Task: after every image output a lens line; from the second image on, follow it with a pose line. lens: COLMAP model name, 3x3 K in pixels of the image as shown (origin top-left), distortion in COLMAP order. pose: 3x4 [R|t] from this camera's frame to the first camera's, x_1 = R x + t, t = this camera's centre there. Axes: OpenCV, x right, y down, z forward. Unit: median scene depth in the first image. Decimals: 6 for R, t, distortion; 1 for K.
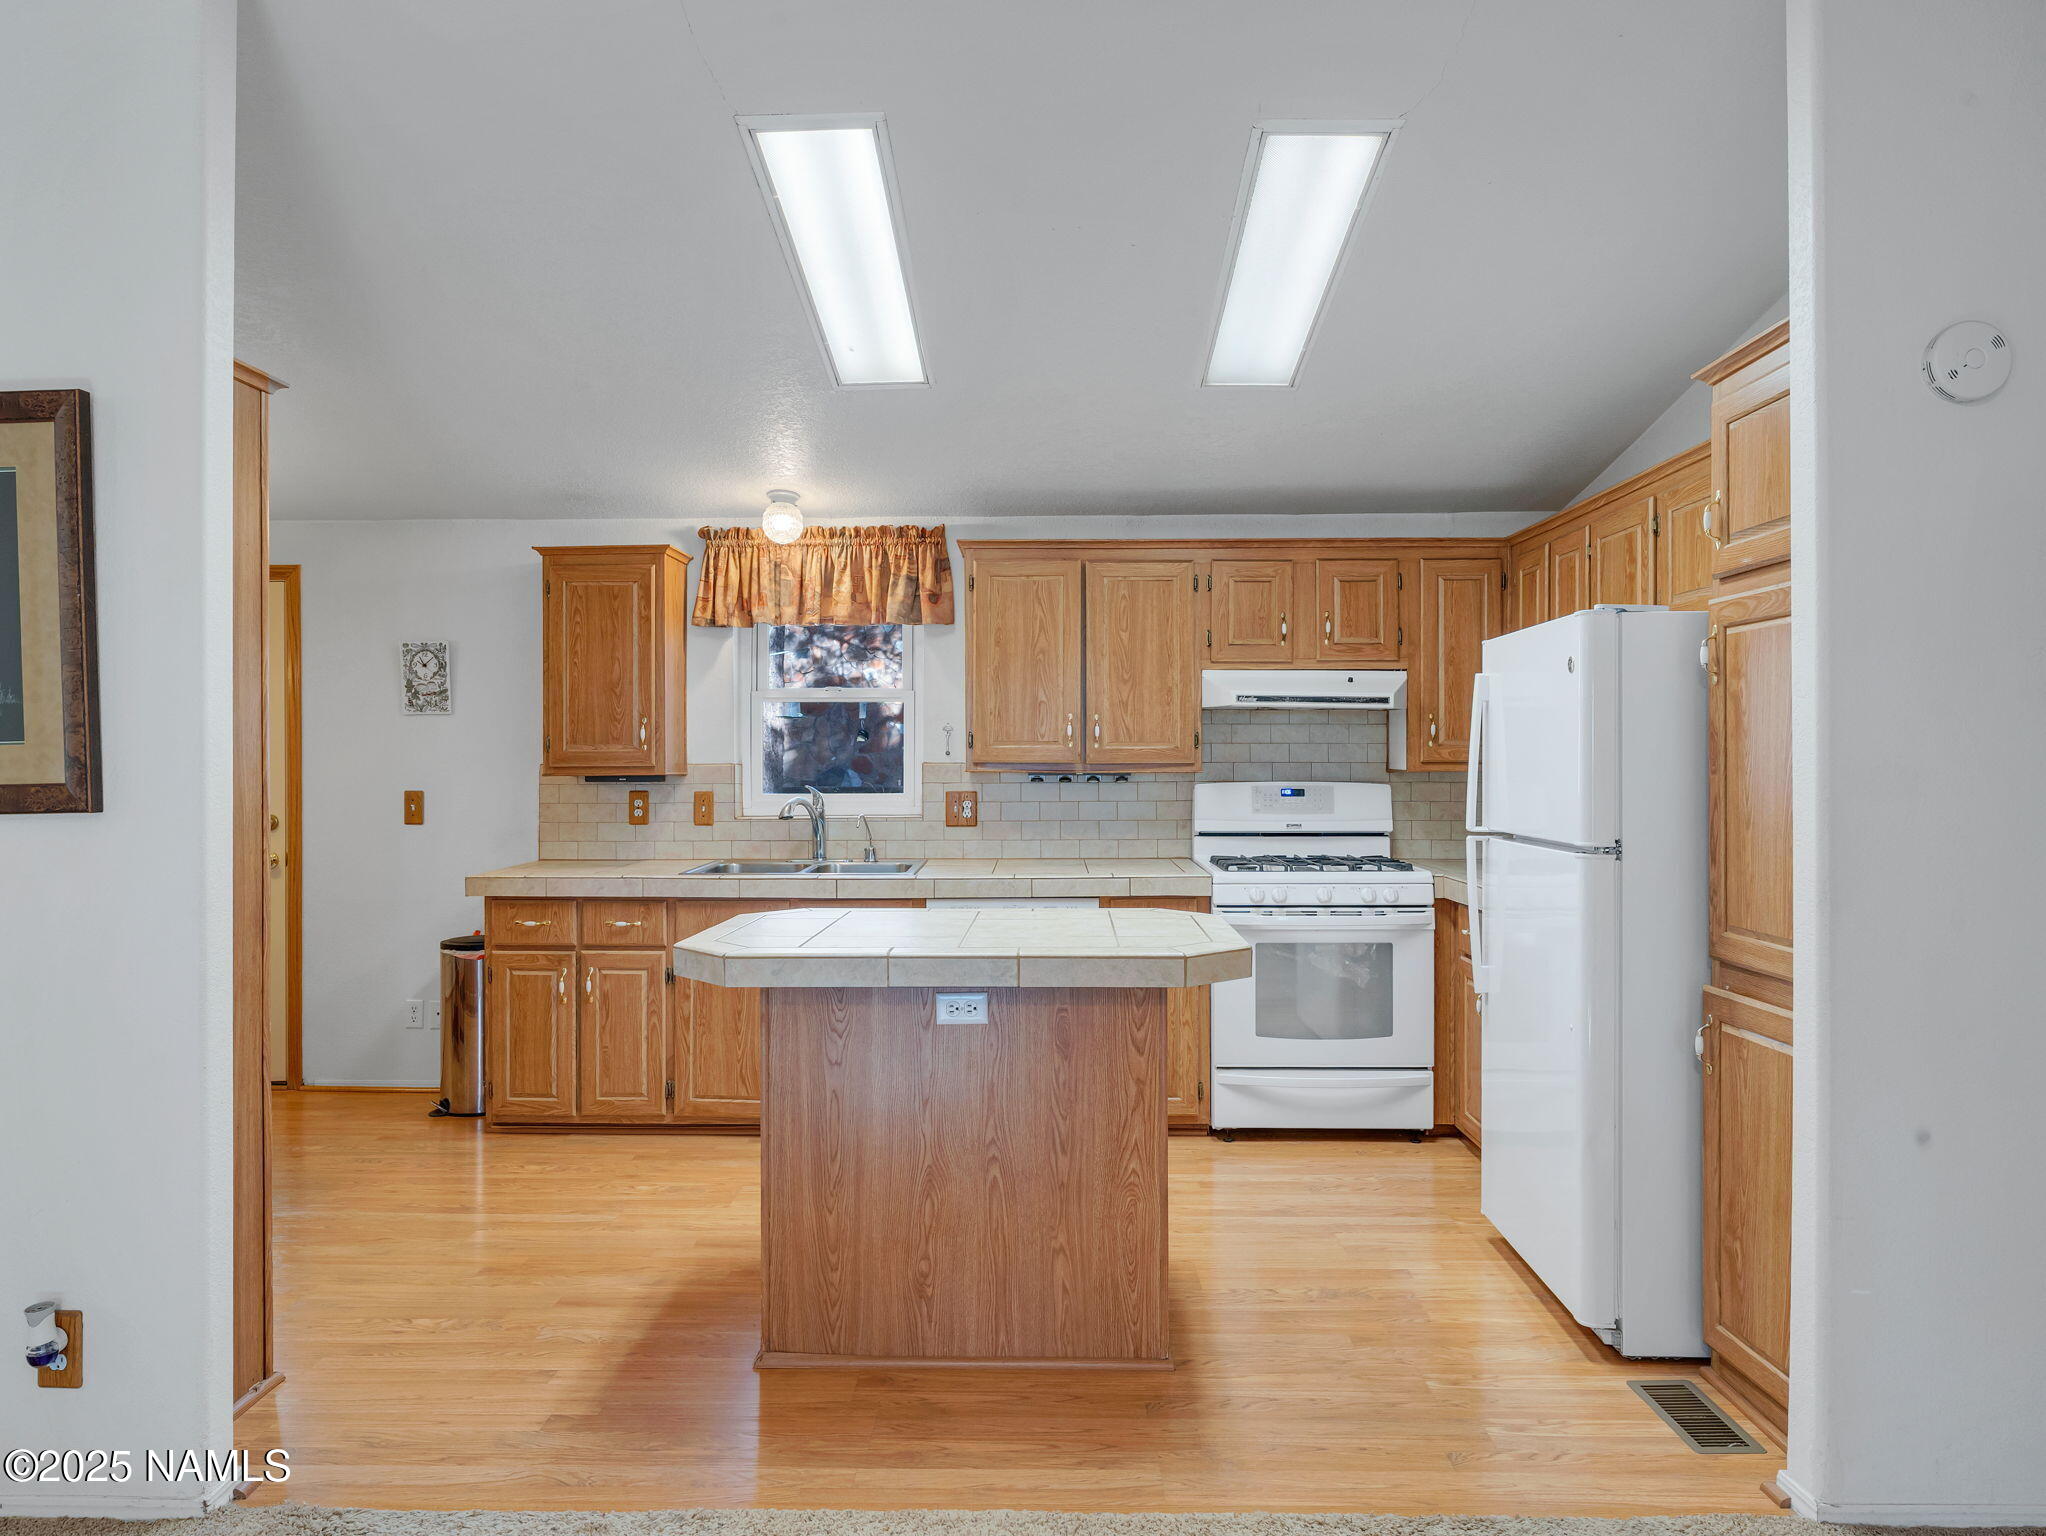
lens RADIAL K [[1264.3, 0, 1007.1], [0, 1264.3, 775.4], [0, 0, 1]] dist [-0.010703, 0.002501]
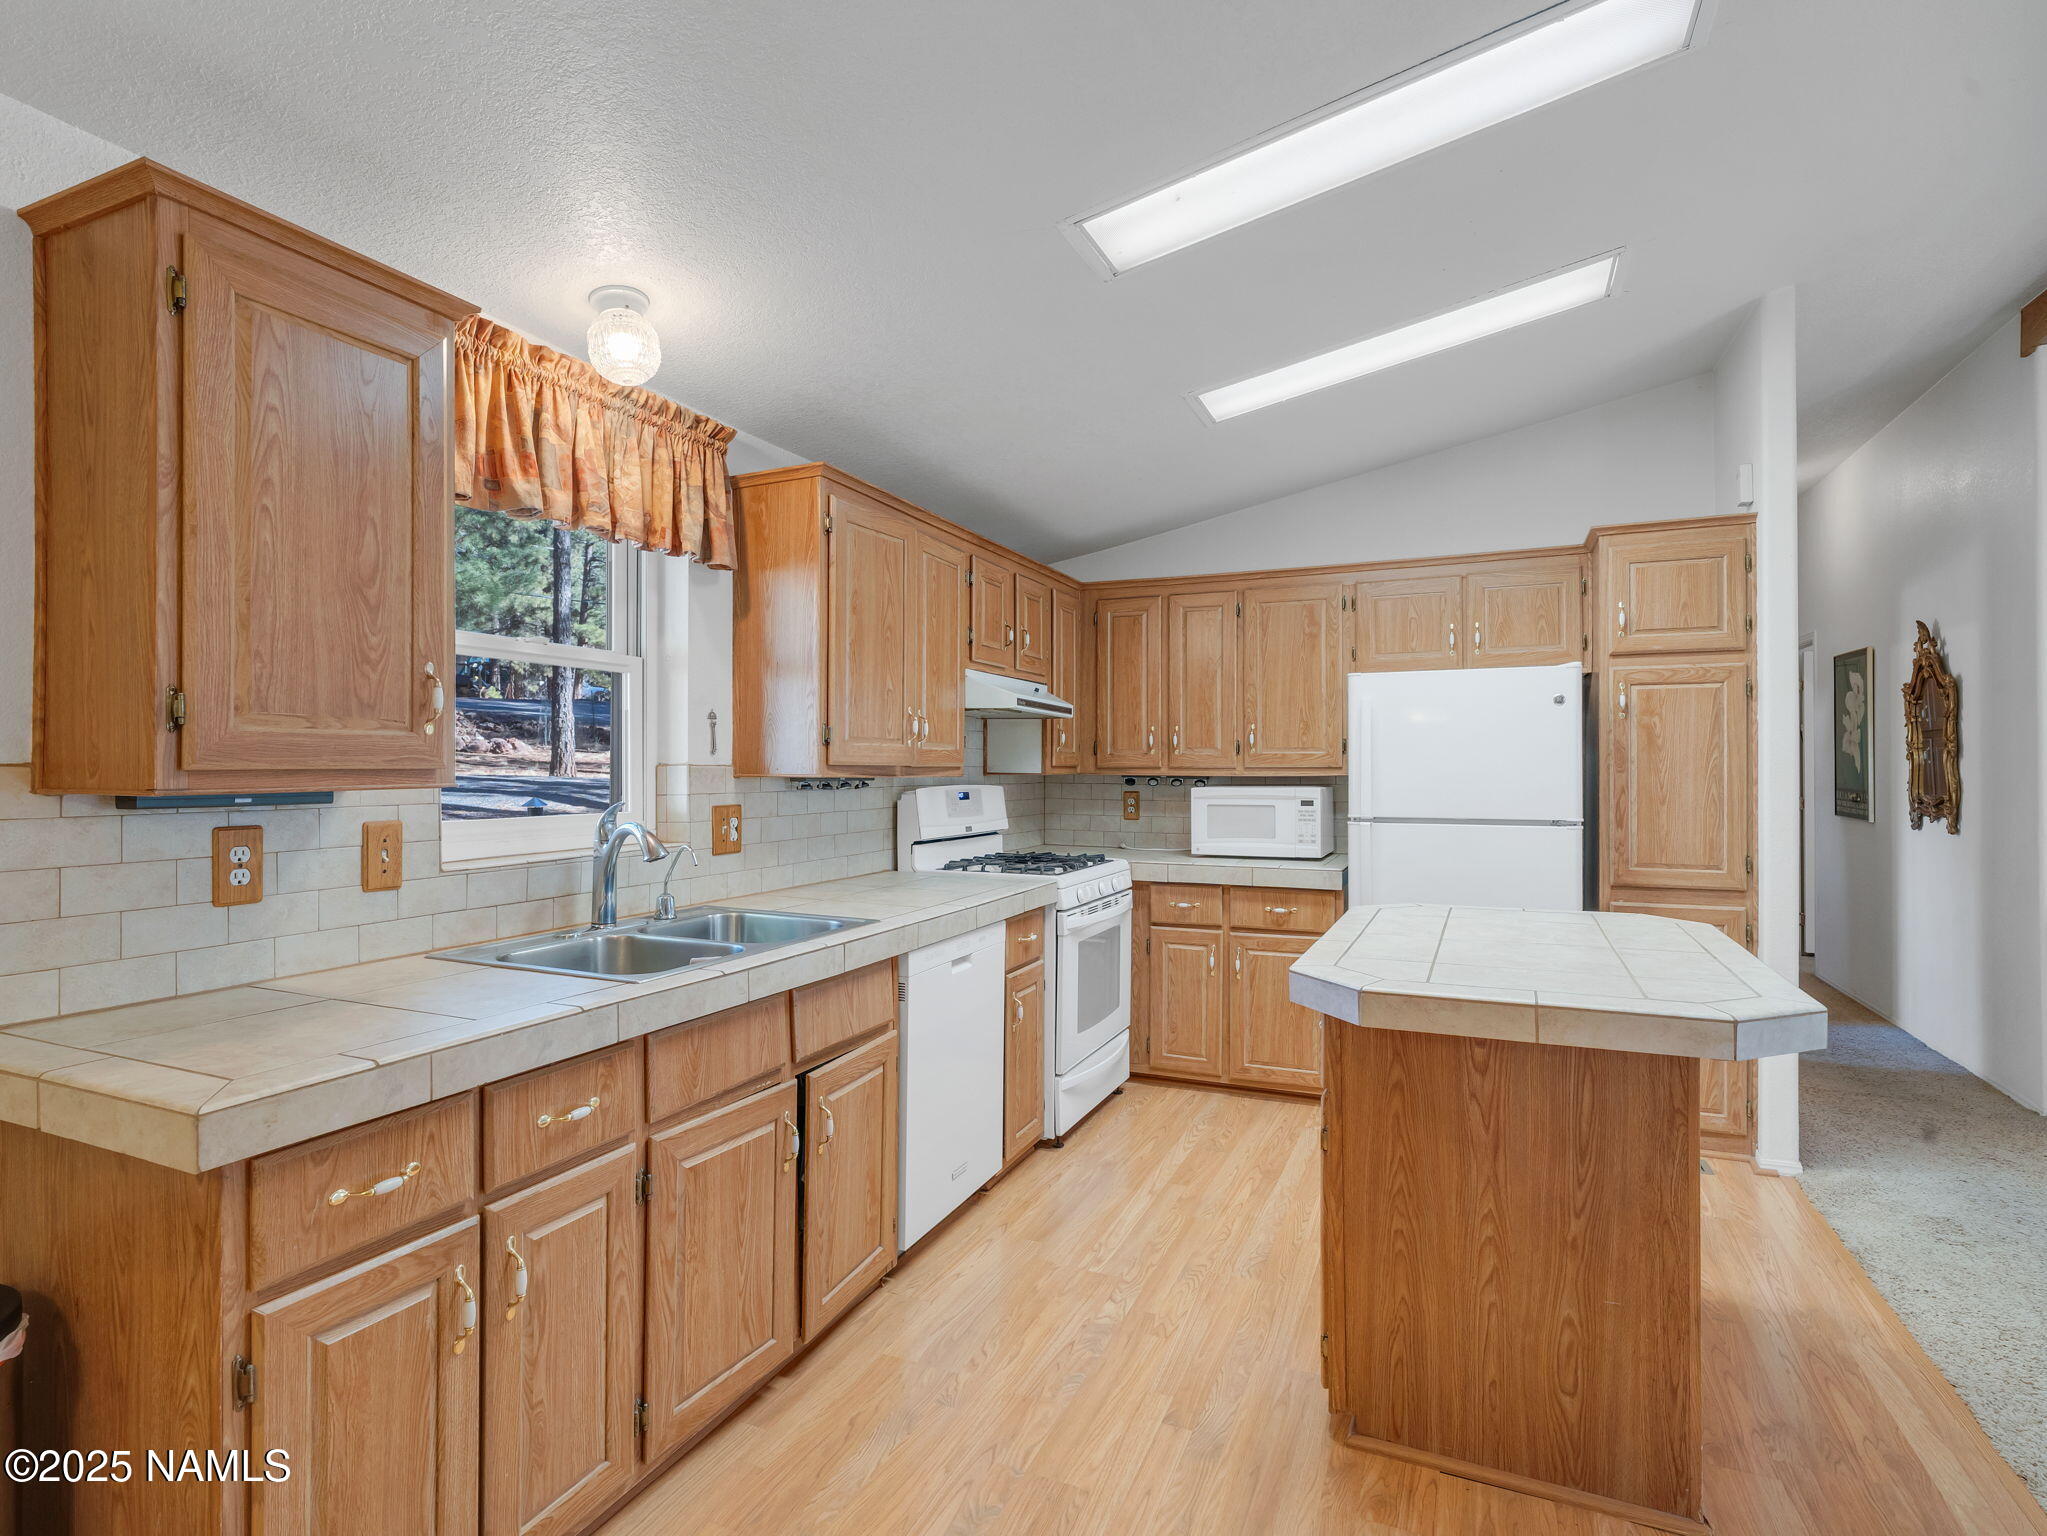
lens RADIAL K [[1044.6, 0, 1023.5], [0, 1044.6, 768.0], [0, 0, 1]] dist [-0.003563, 0.001397]
pose [[0.387410, 0.002189, 0.921905, -0.529778], [0.009340, 0.999937, -0.006299, -0.003120], [-0.921860, 0.011051, 0.387365, 0.629753]]
